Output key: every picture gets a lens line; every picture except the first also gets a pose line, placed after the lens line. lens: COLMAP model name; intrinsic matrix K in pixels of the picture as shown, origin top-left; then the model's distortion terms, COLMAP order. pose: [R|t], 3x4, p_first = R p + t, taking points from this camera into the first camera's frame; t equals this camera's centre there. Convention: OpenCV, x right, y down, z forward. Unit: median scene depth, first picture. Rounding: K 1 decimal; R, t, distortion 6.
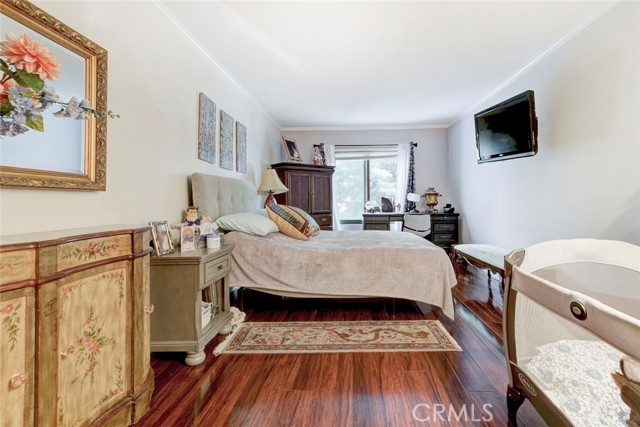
lens RADIAL K [[303.3, 0, 300.0], [0, 303.3, 193.5], [0, 0, 1]] dist [-0.000932, 0.000021]
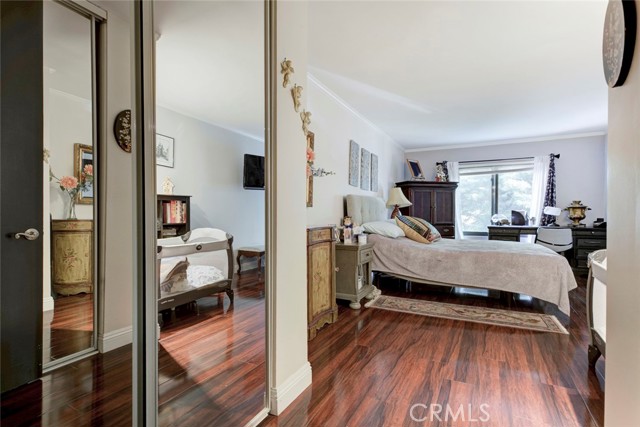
lens RADIAL K [[285.5, 0, 281.1], [0, 285.5, 213.9], [0, 0, 1]] dist [0.001601, -0.000091]
pose [[0.899798, 0.011386, -0.436158, -0.013298], [0.001382, 0.999580, 0.028947, -0.007643], [0.436304, -0.026649, 0.899405, -0.312073]]
